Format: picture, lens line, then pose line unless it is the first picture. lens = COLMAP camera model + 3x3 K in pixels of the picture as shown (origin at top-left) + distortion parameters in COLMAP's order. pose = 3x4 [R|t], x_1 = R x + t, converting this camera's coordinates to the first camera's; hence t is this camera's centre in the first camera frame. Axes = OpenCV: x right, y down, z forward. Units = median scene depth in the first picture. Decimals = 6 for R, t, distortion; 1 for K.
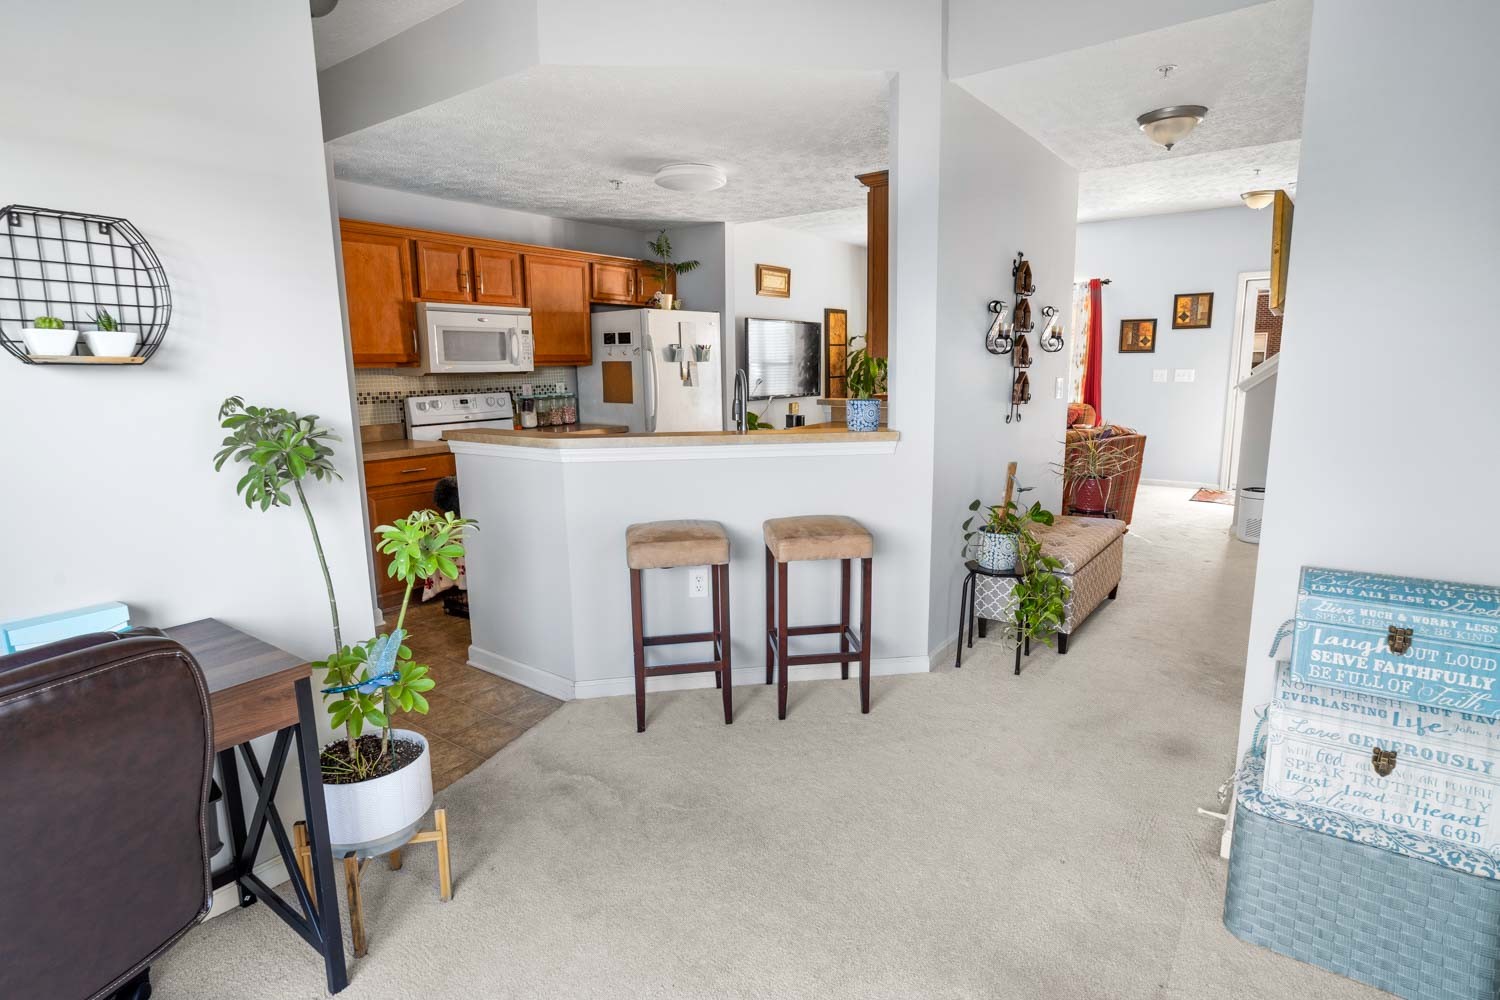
lens RADIAL K [[812.0, 0, 759.9], [0, 812.0, 496.4], [0, 0, 1]] dist [0.001581, 0.000321]
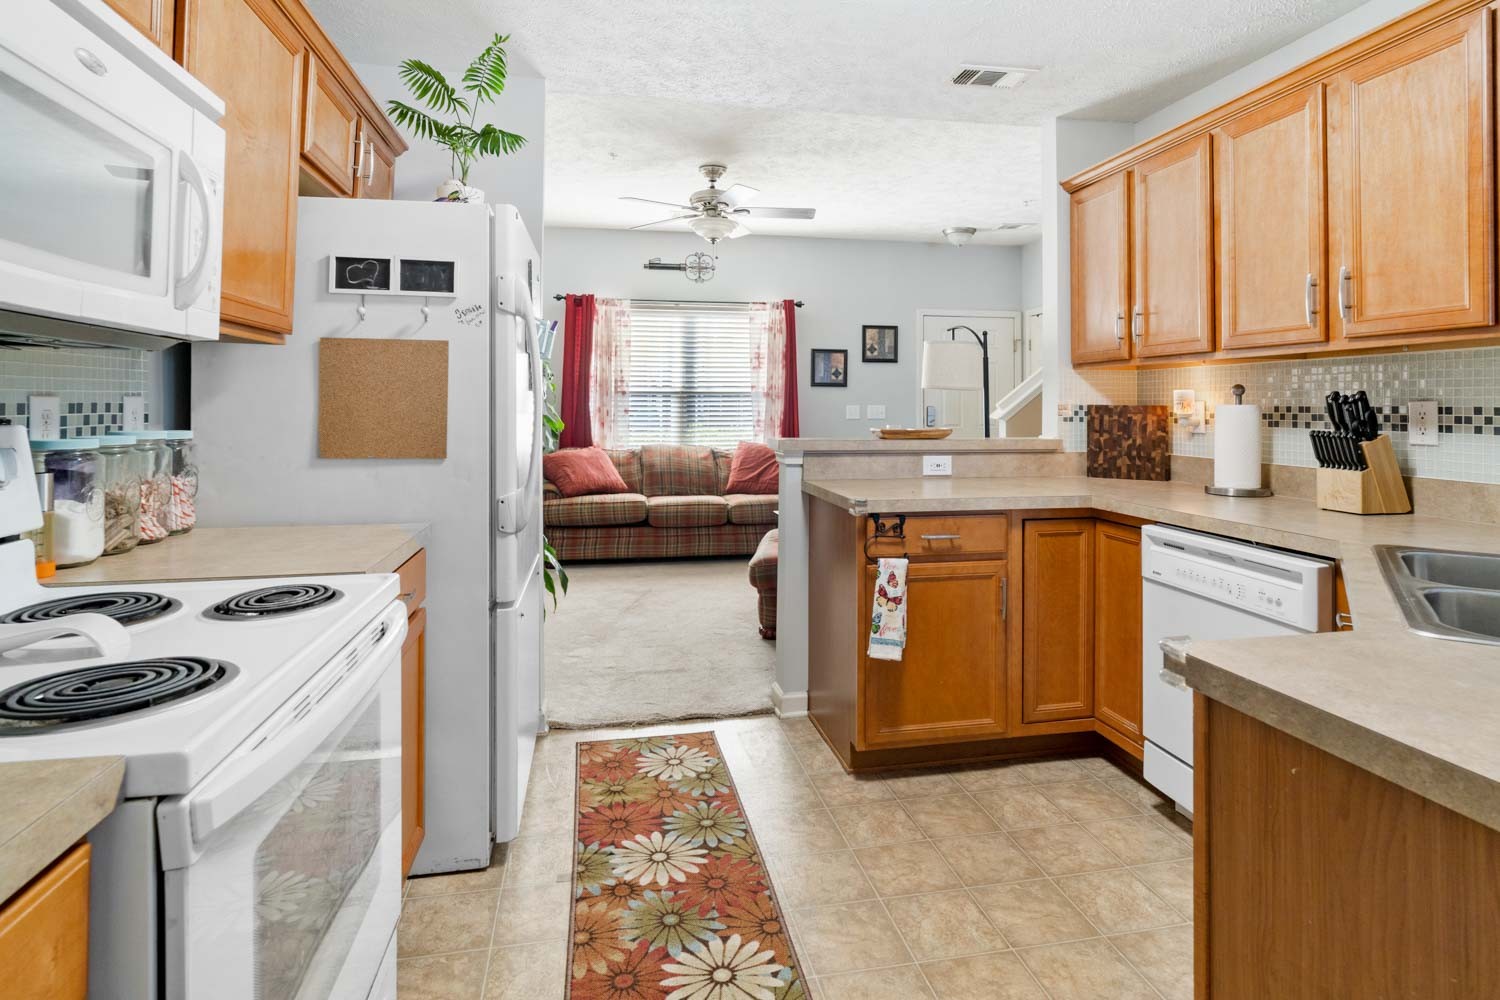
lens RADIAL K [[812.0, 0, 762.7], [0, 812.0, 391.1], [0, 0, 1]] dist [0.001581, 0.000321]
pose [[0.662615, 0.031553, 0.748295, -0.324778], [0.110368, 0.984091, -0.139226, -0.077491], [-0.740783, 0.174841, 0.648591, 0.651767]]
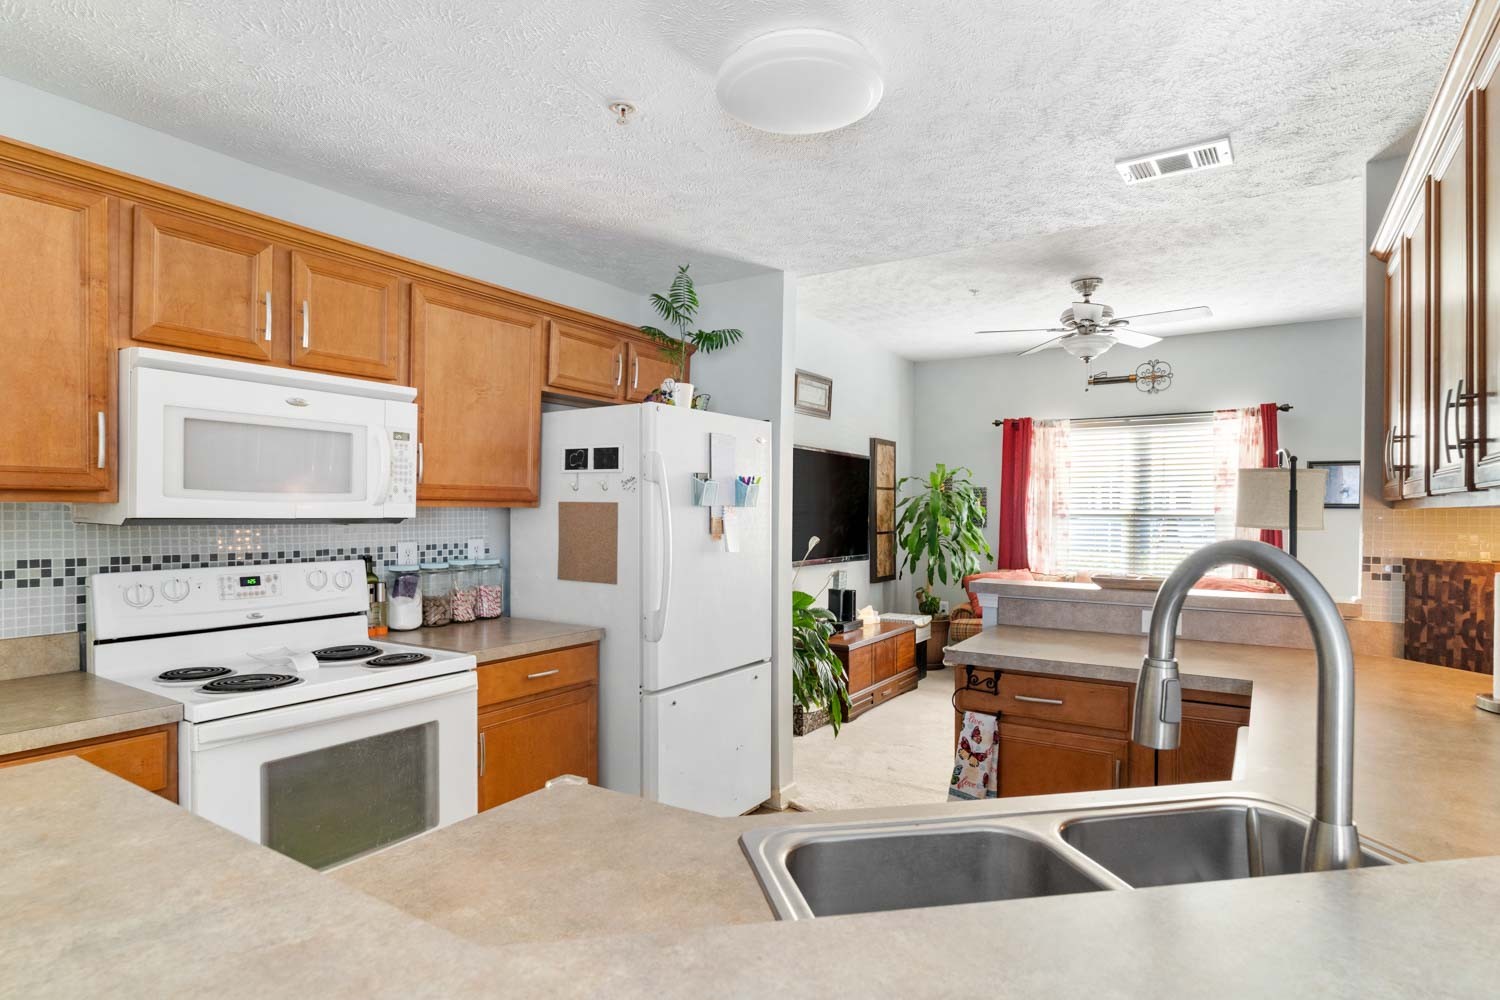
lens RADIAL K [[812.0, 0, 755.1], [0, 812.0, 511.6], [0, 0, 1]] dist [0.001581, 0.000321]
pose [[0.997407, 0.021106, 0.068799, -0.104270], [-0.009658, 0.986634, -0.162664, -0.075981], [-0.071313, 0.161577, 0.984280, 0.476379]]
